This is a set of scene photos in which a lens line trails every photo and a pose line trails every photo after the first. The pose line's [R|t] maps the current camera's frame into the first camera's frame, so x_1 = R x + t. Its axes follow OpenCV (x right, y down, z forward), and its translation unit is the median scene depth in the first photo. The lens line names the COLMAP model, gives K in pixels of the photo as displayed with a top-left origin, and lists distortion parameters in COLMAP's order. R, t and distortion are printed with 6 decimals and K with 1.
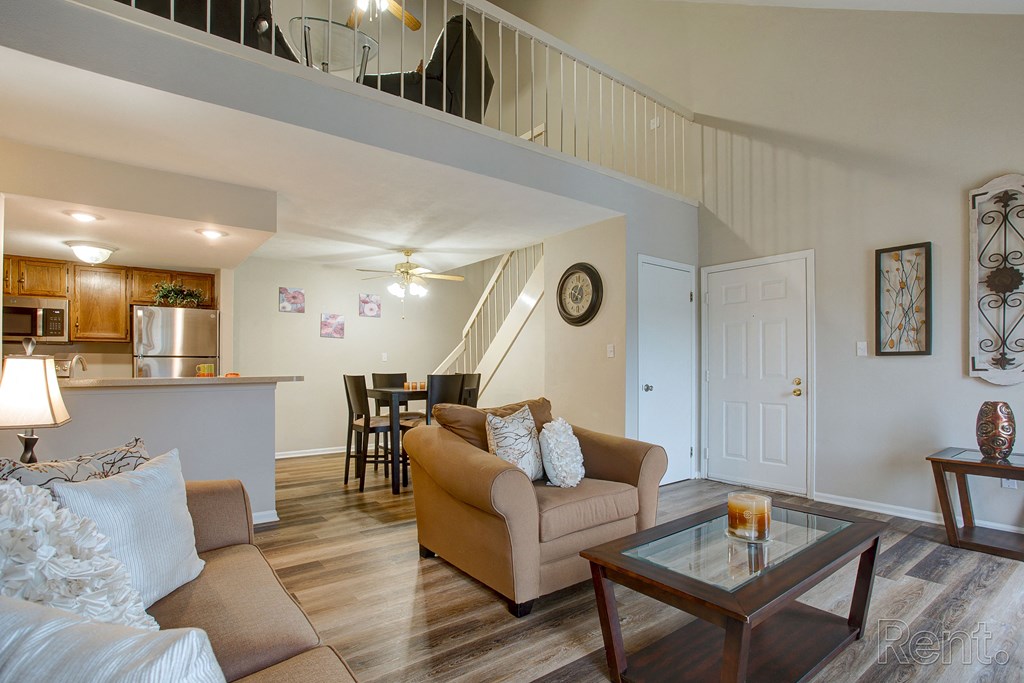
lens RADIAL K [[497.2, 0, 508.4], [0, 497.2, 364.1], [0, 0, 1]] dist [-0.045711, 0.024963]
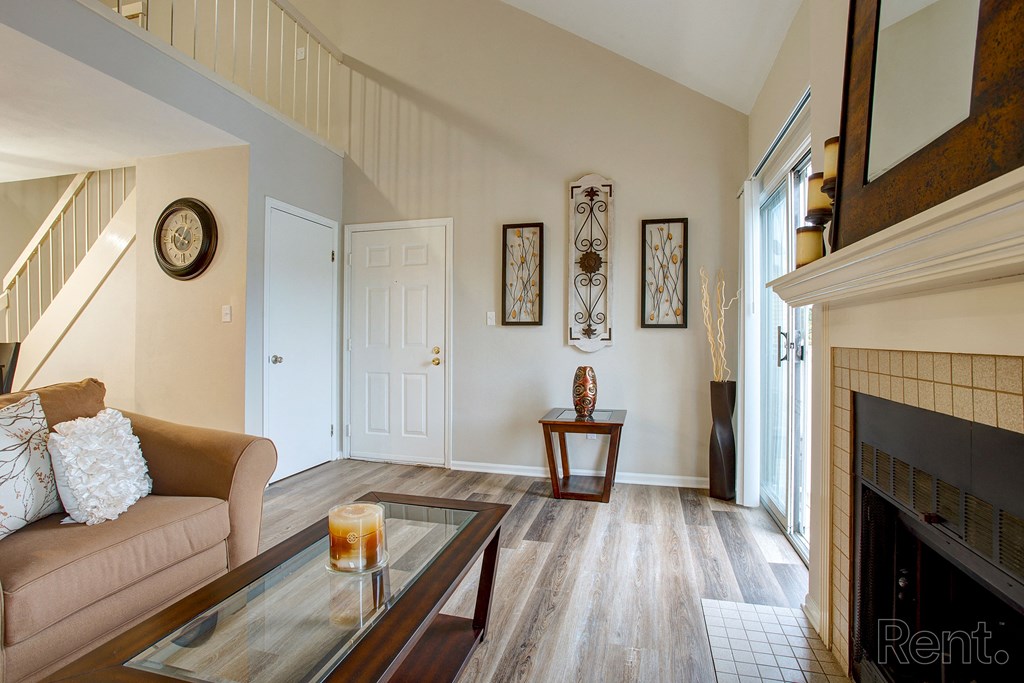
lens RADIAL K [[499.6, 0, 504.8], [0, 499.6, 338.3], [0, 0, 1]] dist [-0.058383, 0.027650]
pose [[0.797124, 0.003593, 0.603805, 0.114584], [-0.009992, 0.999924, 0.007241, 0.003161], [-0.603733, -0.011805, 0.797099, 0.146944]]
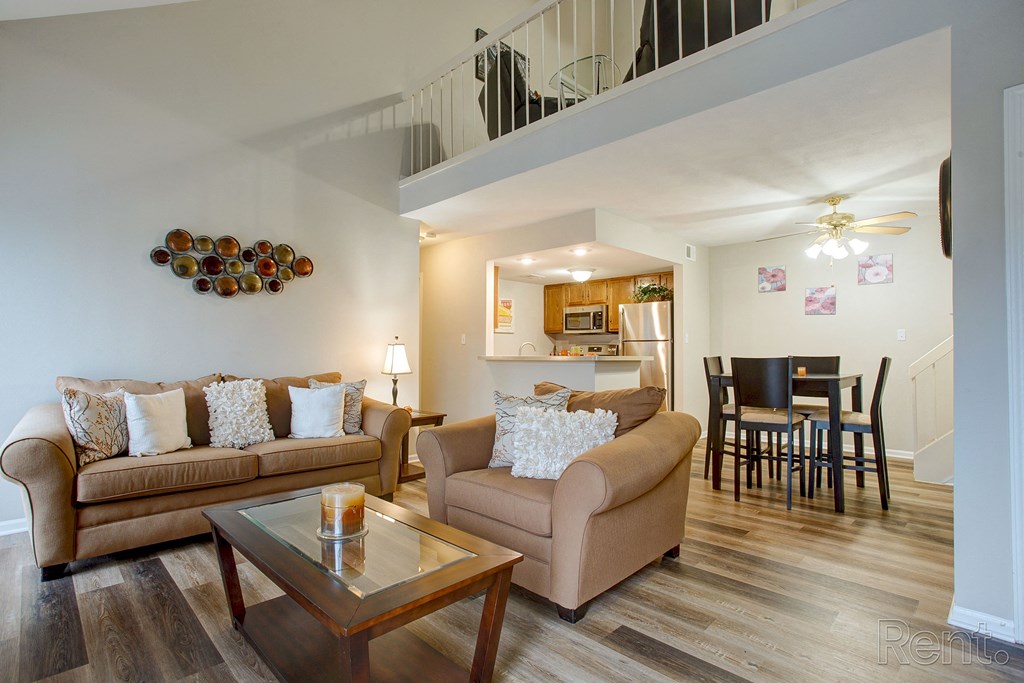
lens RADIAL K [[499.6, 0, 504.8], [0, 499.6, 338.3], [0, 0, 1]] dist [-0.058383, 0.027650]
pose [[0.132032, -0.020583, -0.991032, 0.772945], [0.007177, 0.999778, -0.019808, 0.002585], [0.991220, -0.004498, 0.132150, 0.619321]]
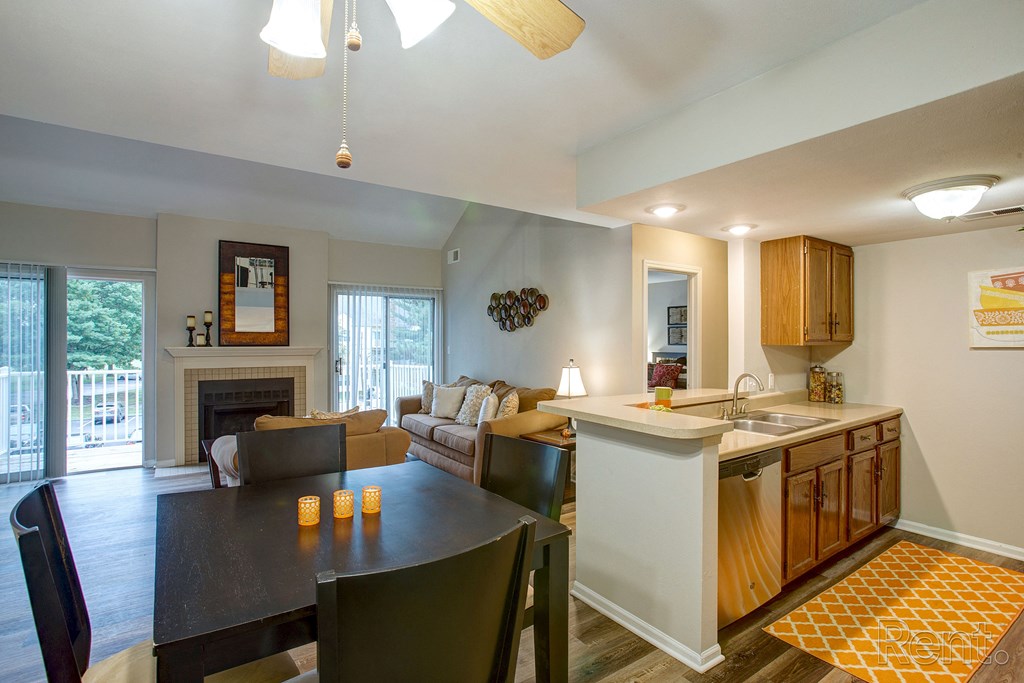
lens RADIAL K [[499.6, 0, 504.8], [0, 499.6, 338.3], [0, 0, 1]] dist [-0.058383, 0.027650]
pose [[-0.998575, -0.003398, 0.053252, -0.411107], [-0.004175, 0.999886, -0.014484, -0.061906], [-0.053197, -0.014685, -0.998476, 1.782500]]
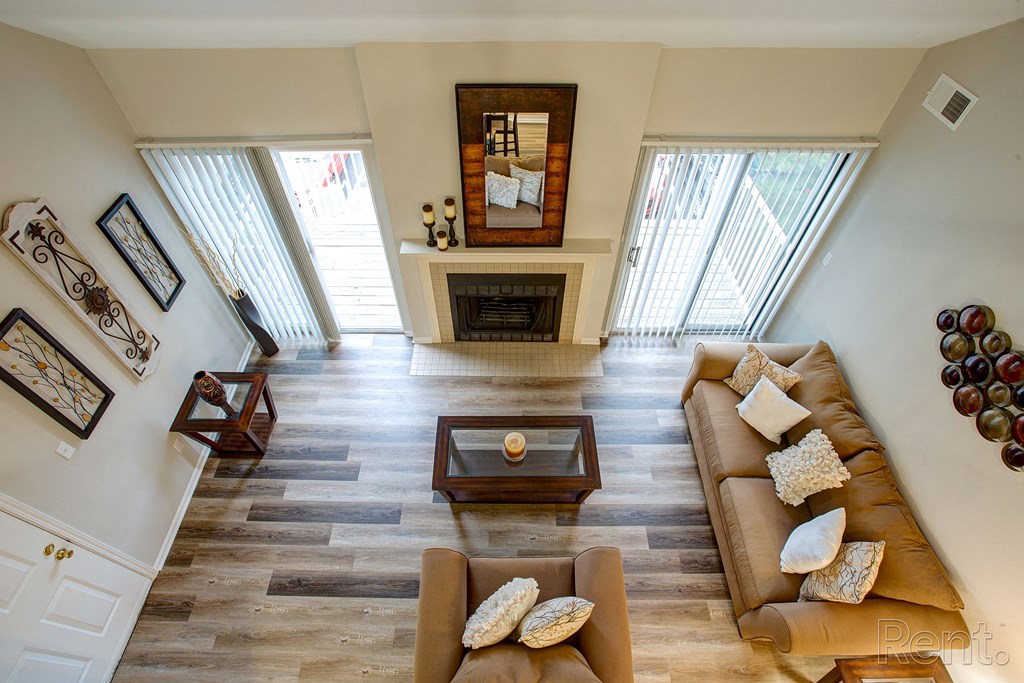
lens RADIAL K [[499.6, 0, 504.8], [0, 499.6, 338.3], [0, 0, 1]] dist [-0.058383, 0.027650]
pose [[-0.794777, -0.465691, 0.389181, -0.020960], [-0.007295, 0.648542, 0.761144, -0.756631], [-0.606858, 0.602100, -0.518844, 0.930718]]
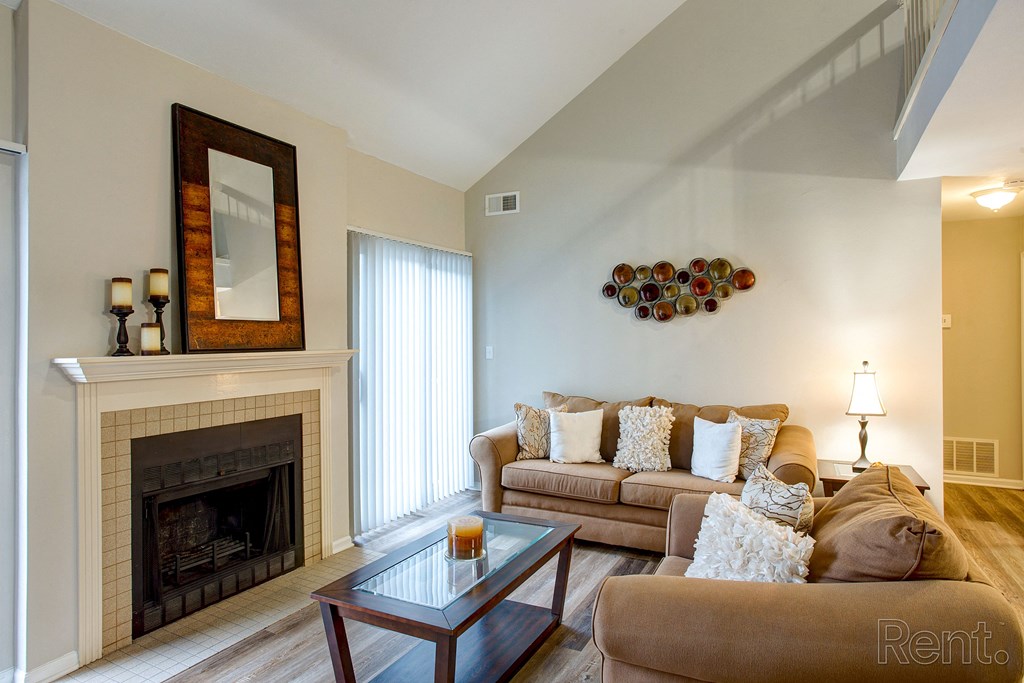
lens RADIAL K [[609.6, 0, 513.2], [0, 609.6, 331.3], [0, 0, 1]] dist [-0.019570, 0.000626]
pose [[-0.897086, -0.002316, -0.441850, 0.531099], [0.007528, 0.999761, -0.020525, -0.064650], [0.441792, -0.021739, -0.896854, 1.204854]]
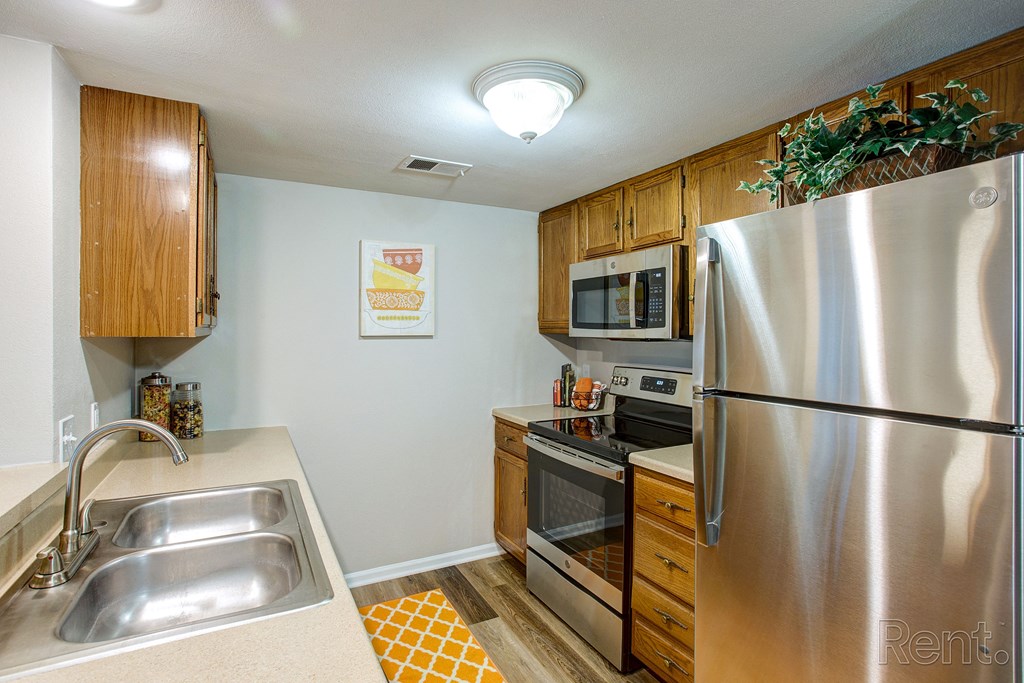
lens RADIAL K [[499.6, 0, 504.8], [0, 499.6, 338.3], [0, 0, 1]] dist [-0.058383, 0.027650]
pose [[-0.172831, 0.016353, -0.984816, -0.541616], [0.005990, 0.999861, 0.015551, -0.068546], [0.984933, -0.003211, -0.172905, 1.187040]]
